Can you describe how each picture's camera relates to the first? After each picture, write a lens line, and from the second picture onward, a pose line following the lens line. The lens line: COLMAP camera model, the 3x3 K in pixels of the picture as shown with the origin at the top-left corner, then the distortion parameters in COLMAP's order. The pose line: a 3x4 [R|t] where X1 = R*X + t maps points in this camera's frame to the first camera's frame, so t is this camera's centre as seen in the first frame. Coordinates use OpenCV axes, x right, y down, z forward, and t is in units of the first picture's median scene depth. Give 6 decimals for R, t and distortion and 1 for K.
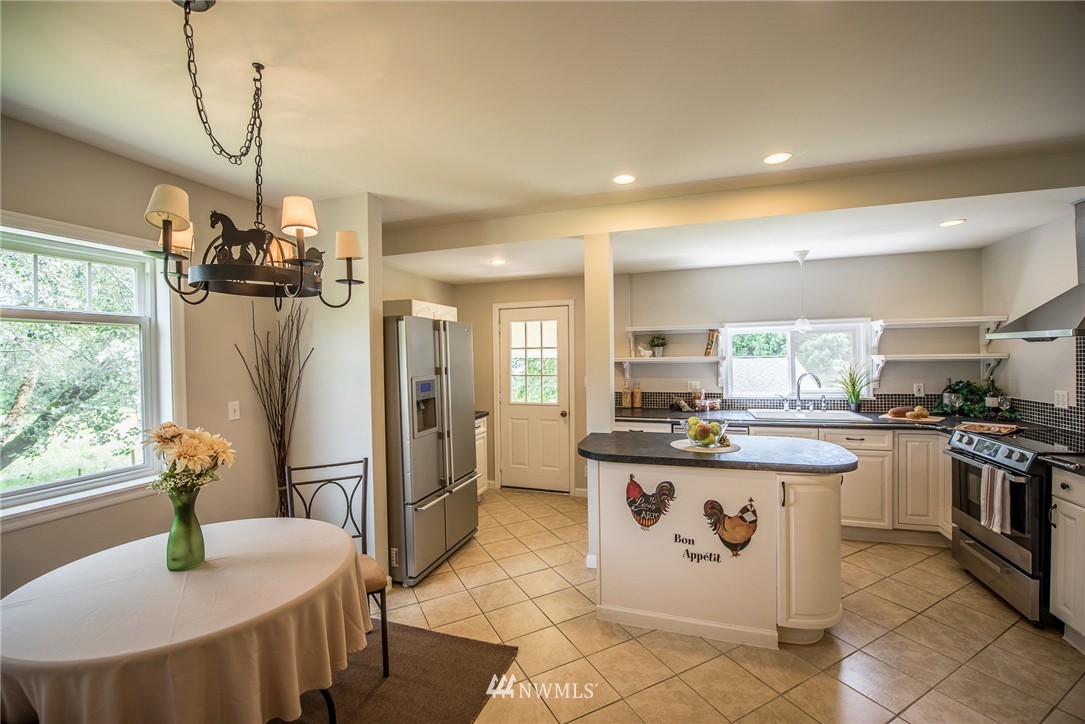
lens RADIAL K [[444.0, 0, 544.3], [0, 444.0, 359.0], [0, 0, 1]] dist [-0.022770, -0.000211]
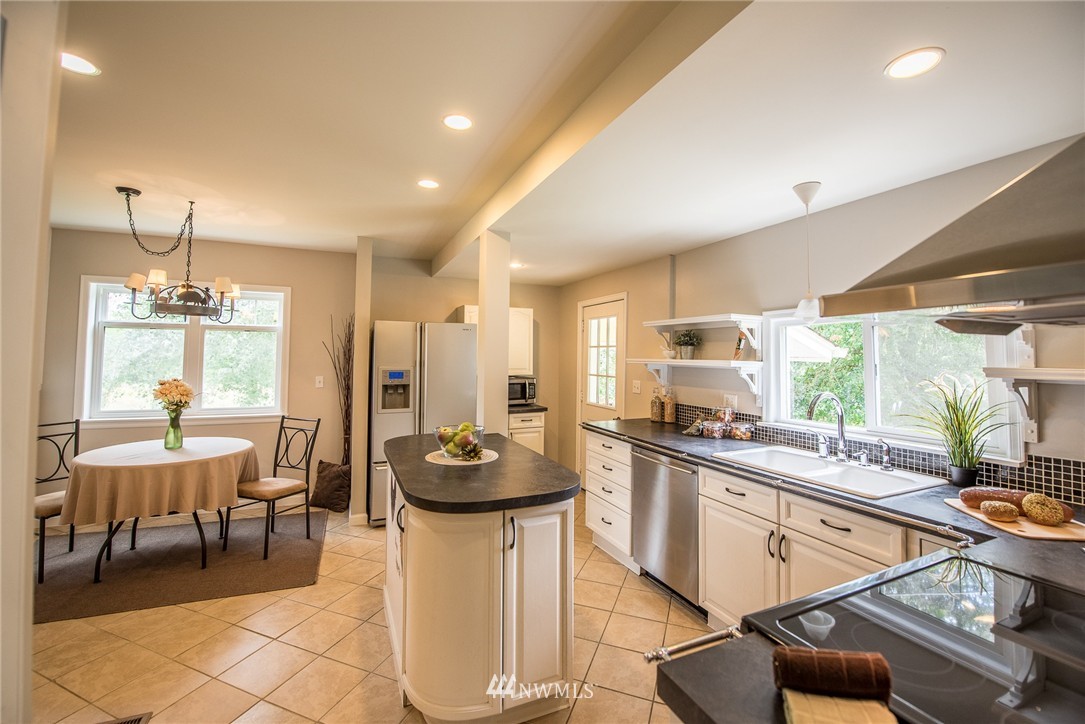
lens RADIAL K [[449.3, 0, 545.4], [0, 449.3, 336.9], [0, 0, 1]] dist [-0.019526, -0.000409]
pose [[0.677908, -0.006497, -0.735118, 0.907180], [-0.027683, 0.999026, -0.034358, -0.013908], [0.734626, 0.043642, 0.677068, 0.400829]]
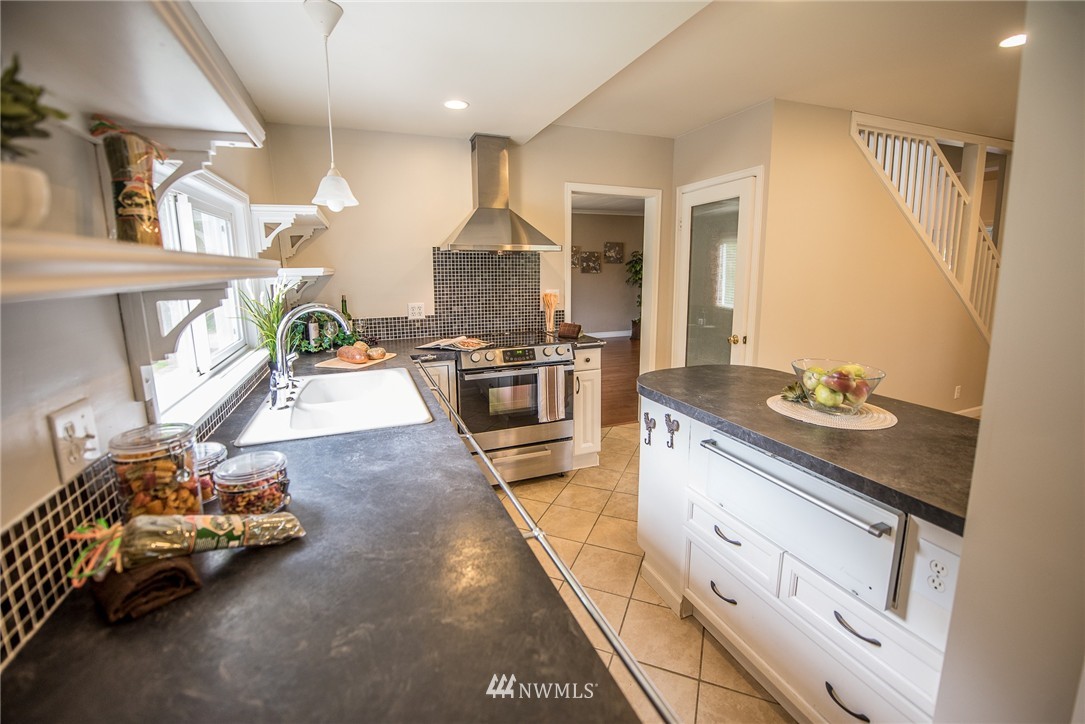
lens RADIAL K [[449.3, 0, 545.4], [0, 449.3, 336.9], [0, 0, 1]] dist [-0.019526, -0.000409]
pose [[-0.651501, -0.092263, 0.753016, 0.137106], [0.026346, 0.989227, 0.143999, 0.006102], [-0.758190, 0.113654, -0.642052, 1.315302]]
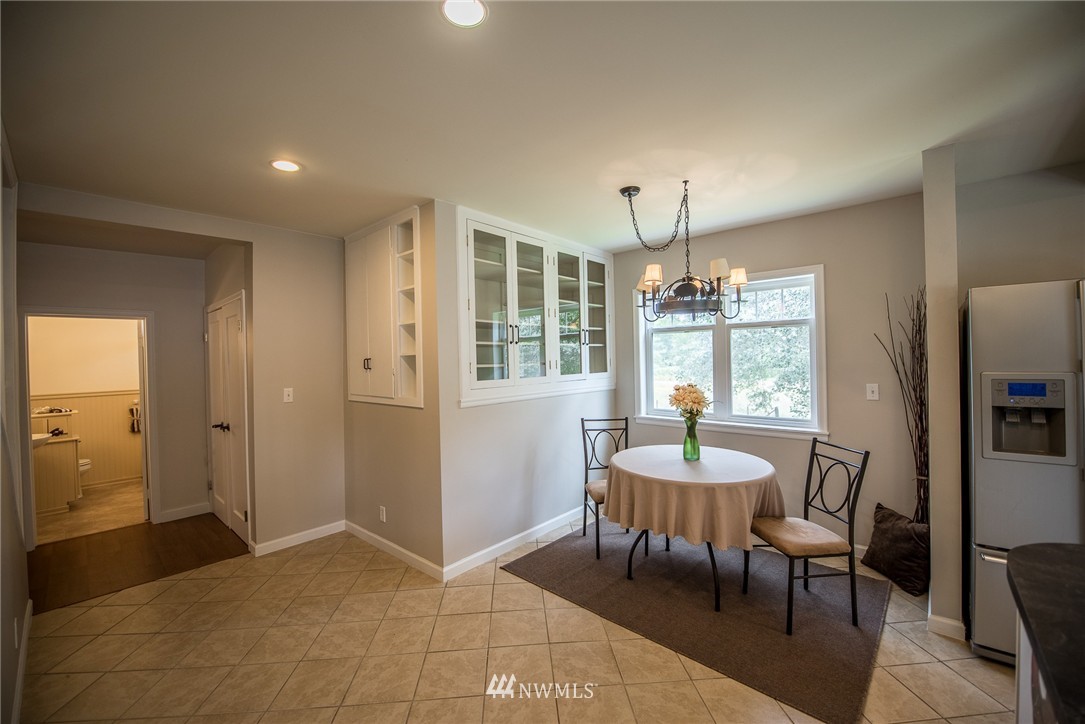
lens RADIAL K [[436.7, 0, 540.8], [0, 436.7, 355.9], [0, 0, 1]] dist [-0.021462, -0.000195]
pose [[-0.396043, 0.025192, -0.917886, 0.552429], [0.019717, 0.999626, 0.018928, -0.011650], [0.918020, -0.010602, -0.396392, 0.542727]]
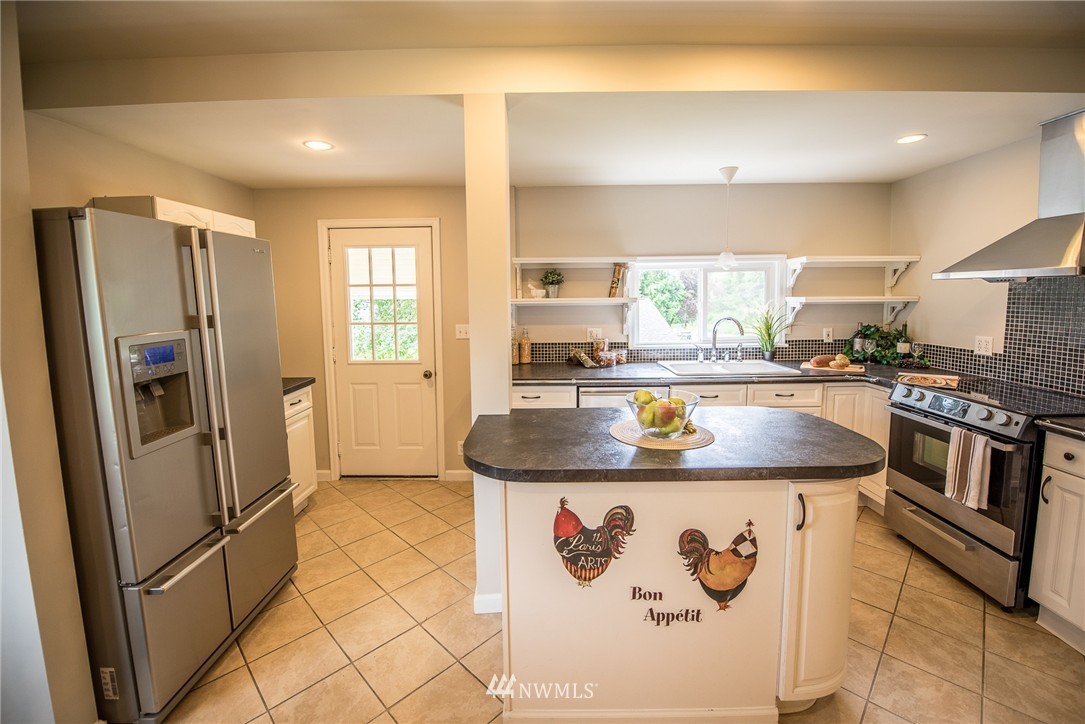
lens RADIAL K [[449.3, 0, 545.4], [0, 449.3, 336.9], [0, 0, 1]] dist [-0.019526, -0.000409]
pose [[0.949904, -0.022656, 0.311720, -0.002697], [-0.002199, 0.996860, 0.079153, 0.001647], [-0.312535, -0.075873, 0.946871, 0.347082]]
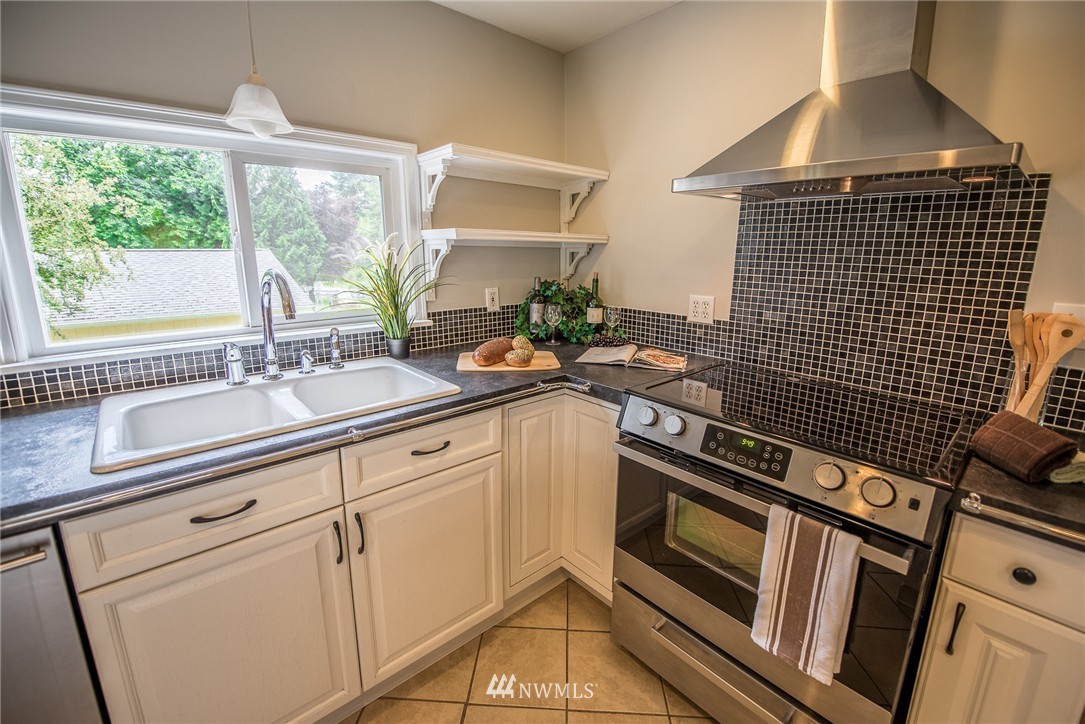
lens RADIAL K [[457.1, 0, 543.2], [0, 457.1, 347.8], [0, 0, 1]] dist [-0.000704, -0.000101]
pose [[0.502532, -0.157140, 0.850158, 0.458951], [-0.013897, 0.981748, 0.189677, 0.024183], [-0.864447, -0.107133, 0.491176, 0.770290]]
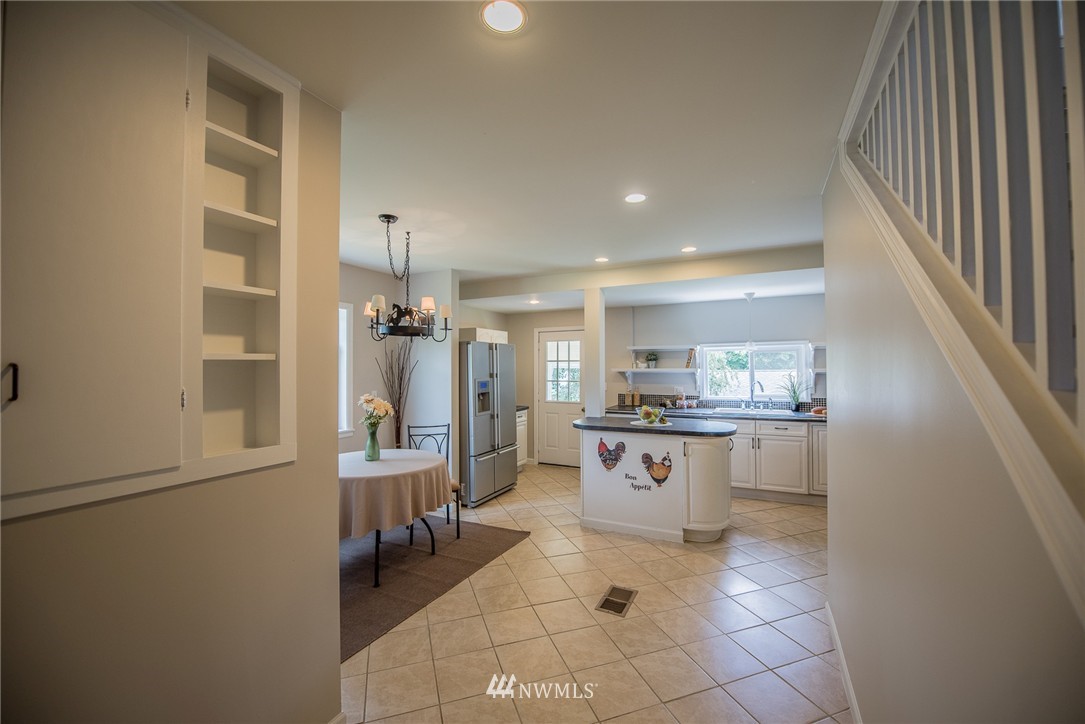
lens RADIAL K [[432.9, 0, 544.0], [0, 432.9, 359.5], [0, 0, 1]] dist [-0.020239, -0.000100]
pose [[0.990516, 0.008830, -0.137113, 0.152484], [-0.012170, 0.999649, -0.023540, 0.004402], [0.136857, 0.024986, 0.990276, -0.489767]]
